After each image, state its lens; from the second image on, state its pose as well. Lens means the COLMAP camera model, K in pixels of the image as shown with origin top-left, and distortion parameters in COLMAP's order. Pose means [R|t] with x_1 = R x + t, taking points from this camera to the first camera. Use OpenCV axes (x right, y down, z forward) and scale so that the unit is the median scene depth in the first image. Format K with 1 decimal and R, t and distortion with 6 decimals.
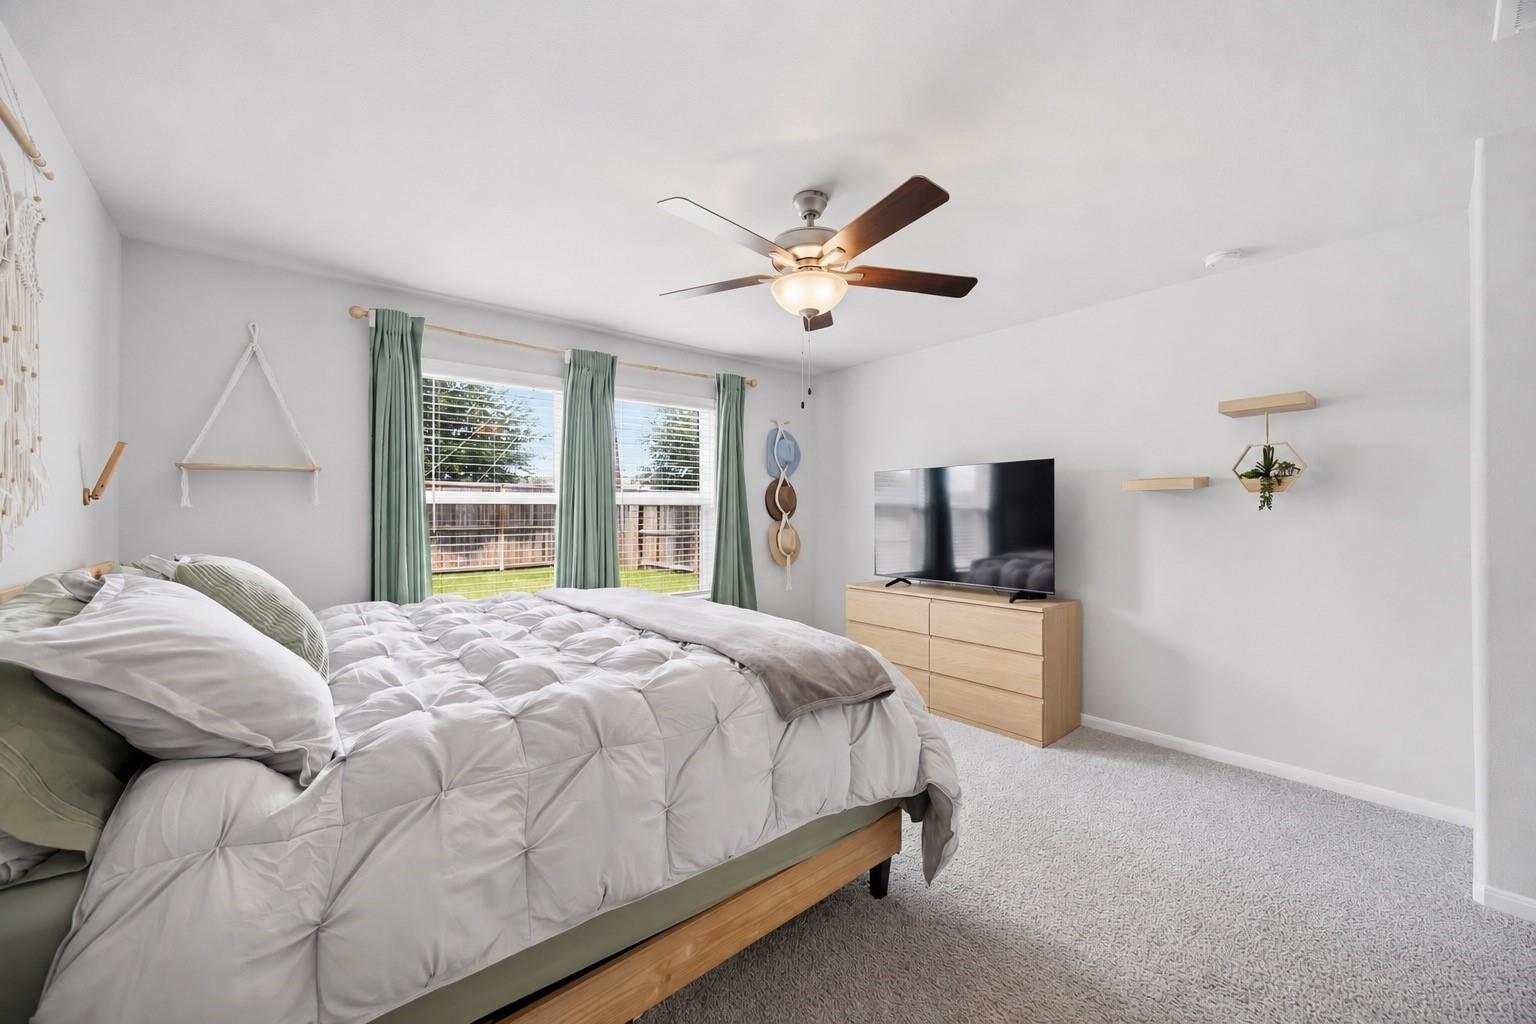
lens RADIAL K [[584.7, 0, 762.7], [0, 584.7, 509.6], [0, 0, 1]] dist [-0.001543, -0.000263]
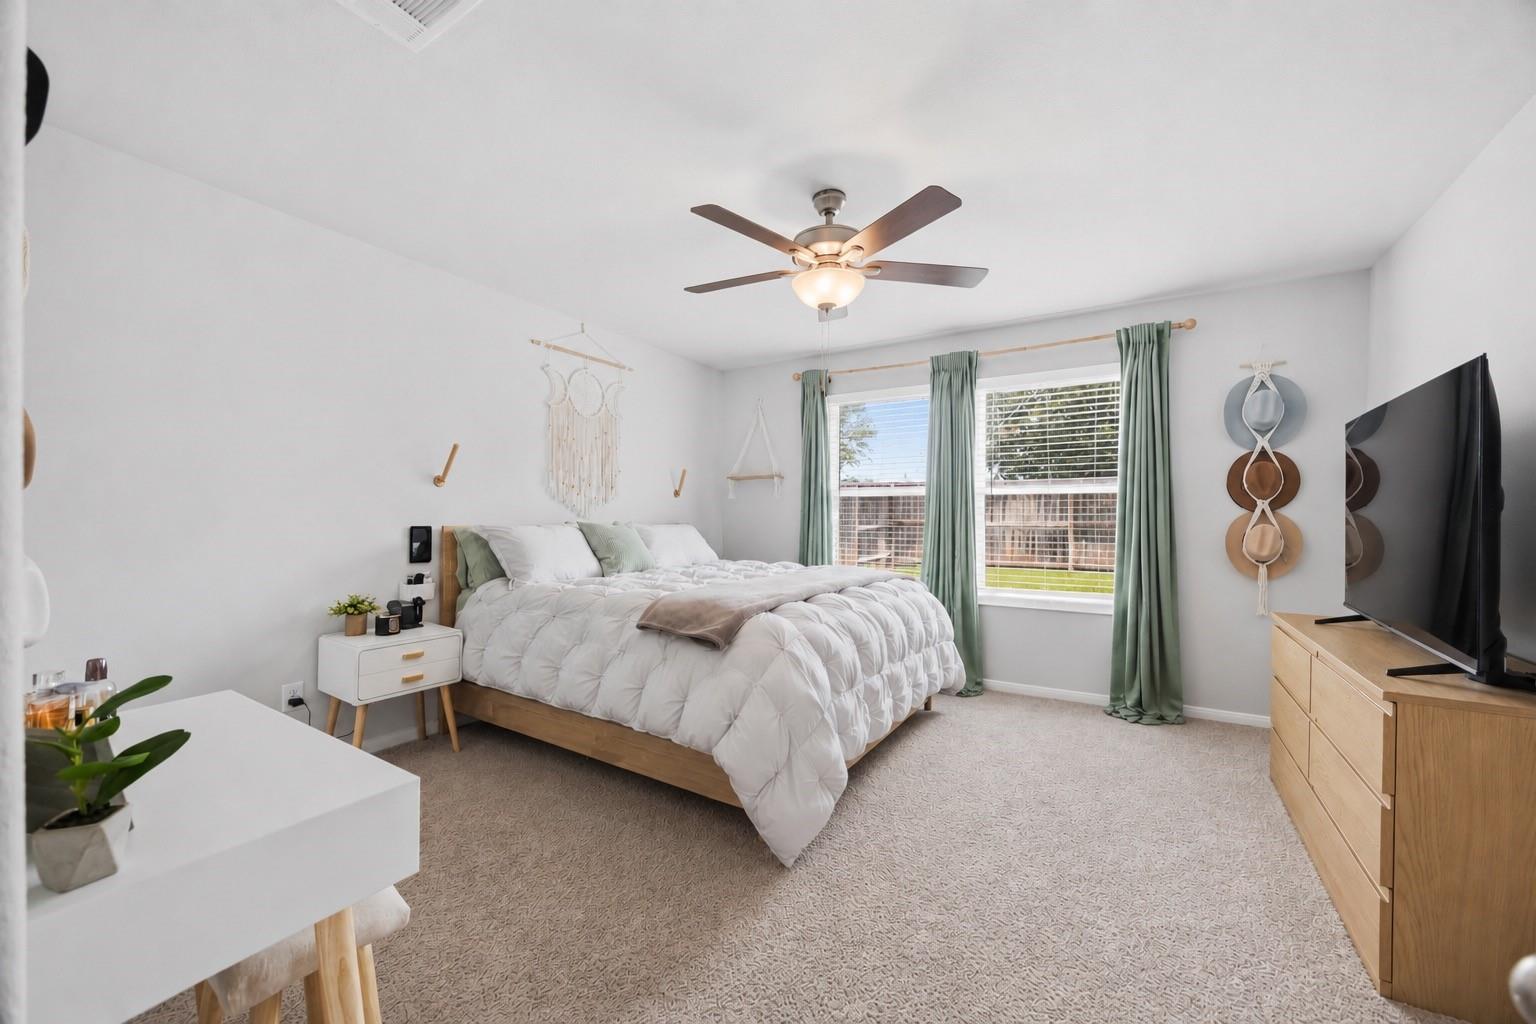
lens RADIAL K [[584.7, 0, 766.9], [0, 584.7, 515.4], [0, 0, 1]] dist [-0.001543, -0.000263]
pose [[0.296158, -0.002634, -0.955135, 0.505779], [-0.013330, 0.999887, -0.006891, 0.034643], [0.955046, 0.014773, 0.296089, 0.274046]]
